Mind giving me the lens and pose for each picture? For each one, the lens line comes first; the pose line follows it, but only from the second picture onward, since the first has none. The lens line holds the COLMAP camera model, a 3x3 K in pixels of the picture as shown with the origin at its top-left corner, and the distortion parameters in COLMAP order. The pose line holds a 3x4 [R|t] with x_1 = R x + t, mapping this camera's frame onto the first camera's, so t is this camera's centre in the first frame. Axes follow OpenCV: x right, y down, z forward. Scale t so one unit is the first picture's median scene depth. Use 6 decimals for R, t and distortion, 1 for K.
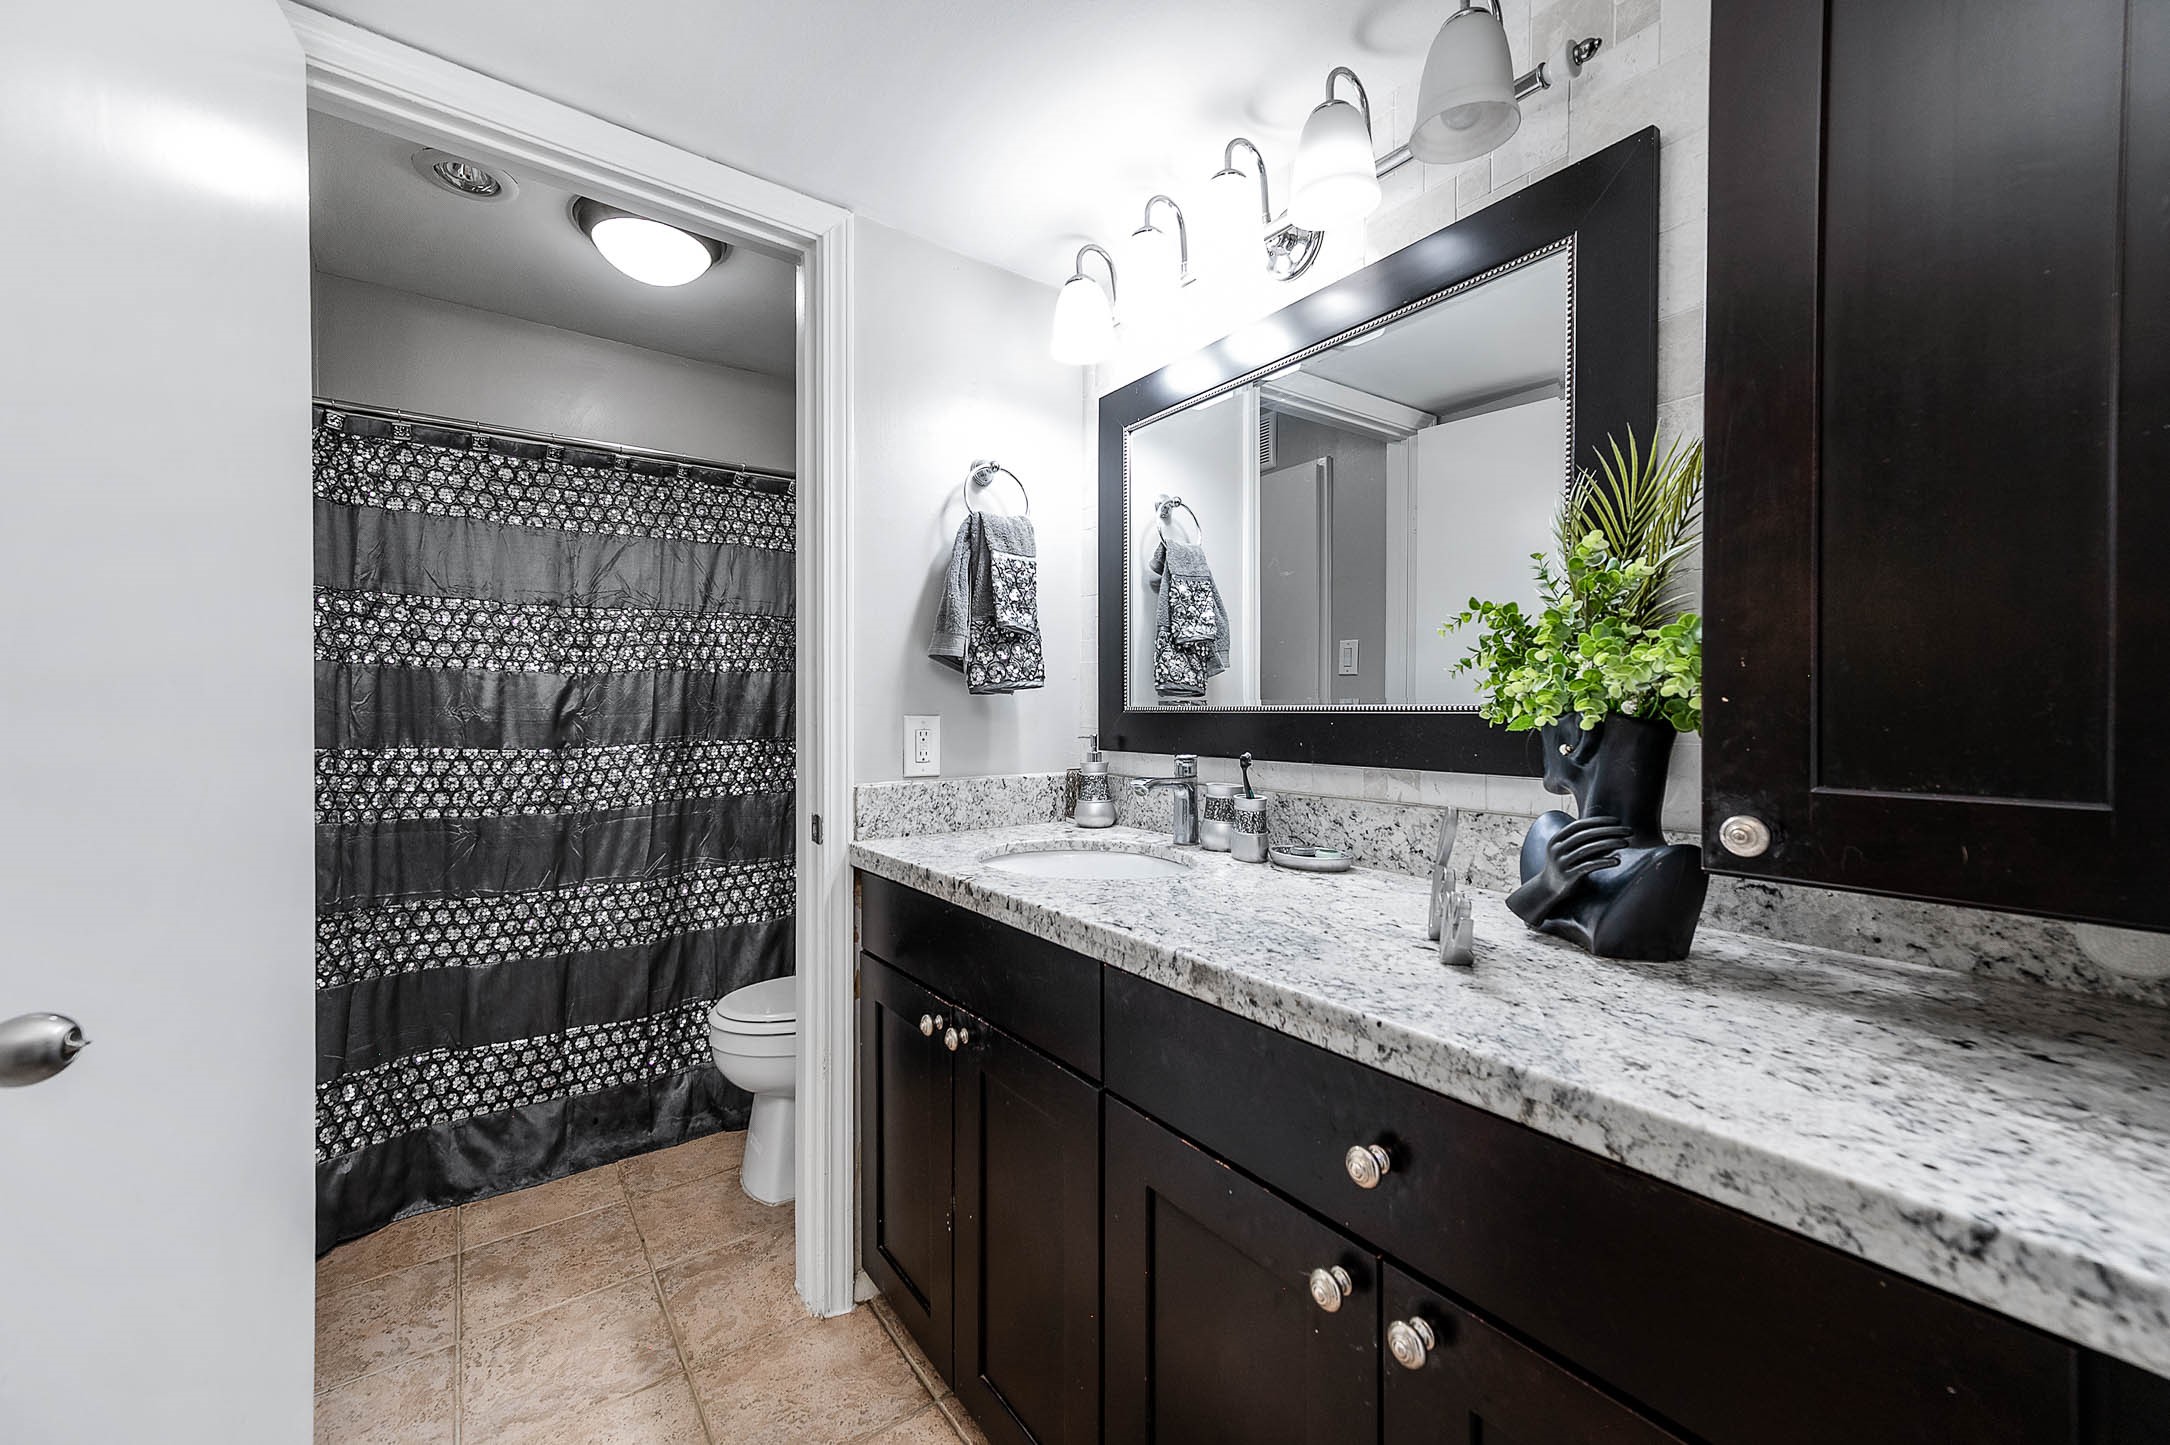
lens RADIAL K [[856.3, 0, 1084.7], [0, 856.3, 705.6], [0, 0, 1]] dist [0.010156, 0.000945]
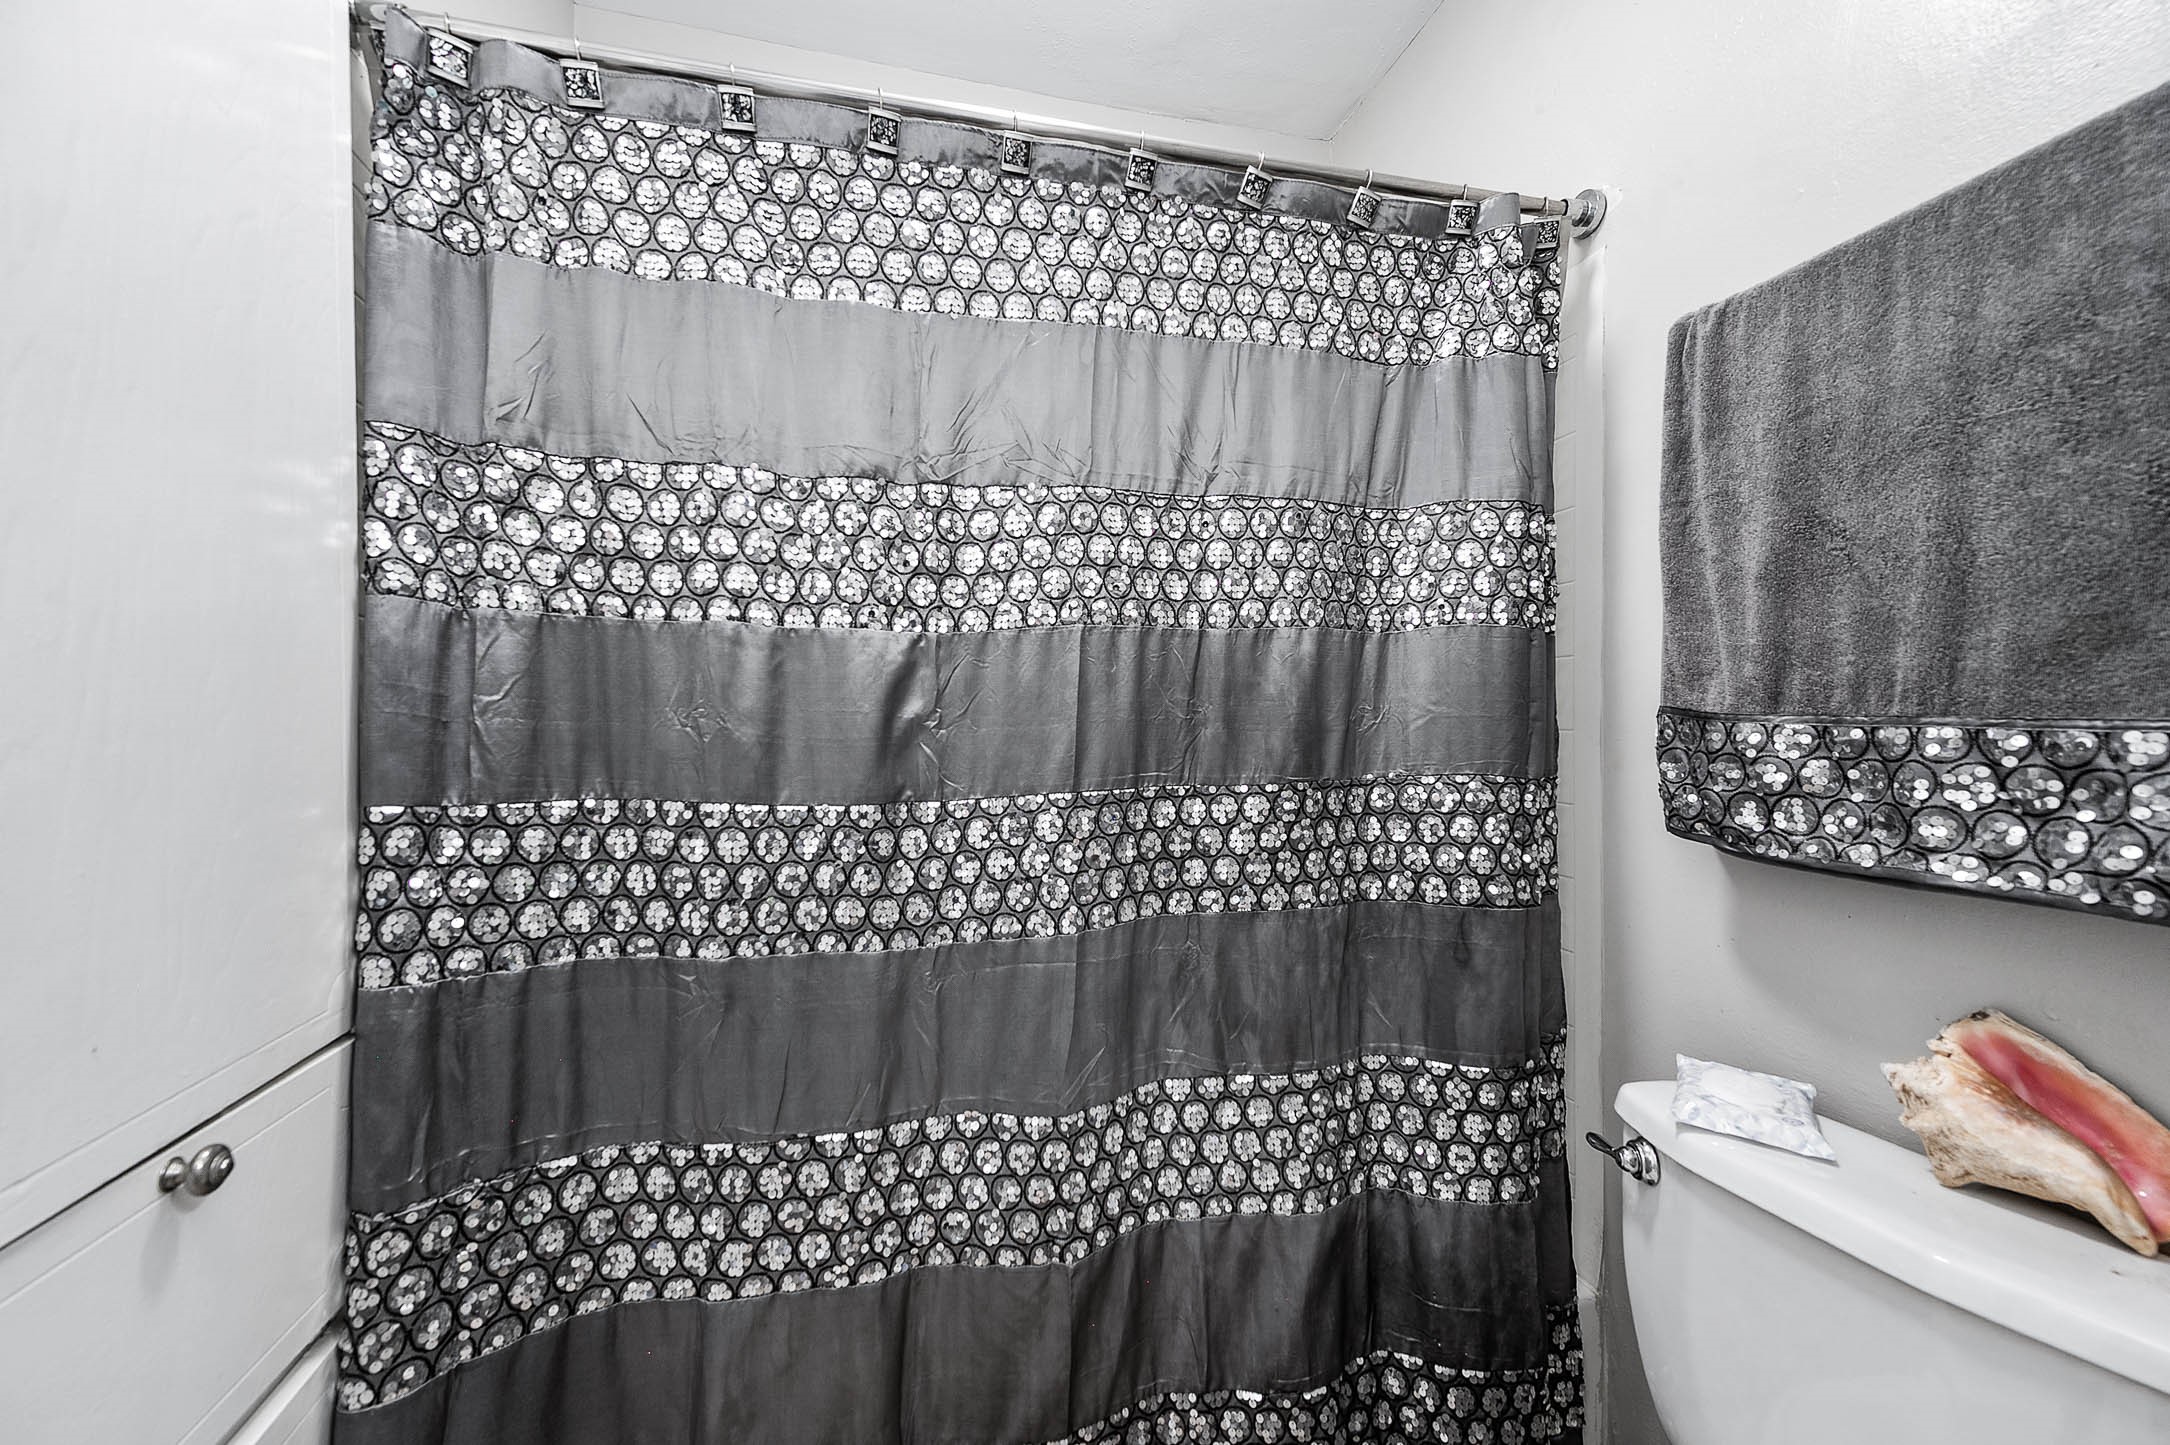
lens RADIAL K [[856.3, 0, 1084.7], [0, 856.3, 705.6], [0, 0, 1]] dist [0.010156, 0.000945]
pose [[0.924721, 0.000279, -0.380644, -0.347246], [-0.001180, 0.999997, -0.002135, 0.000966], [0.380643, 0.002423, 0.924719, 0.623164]]
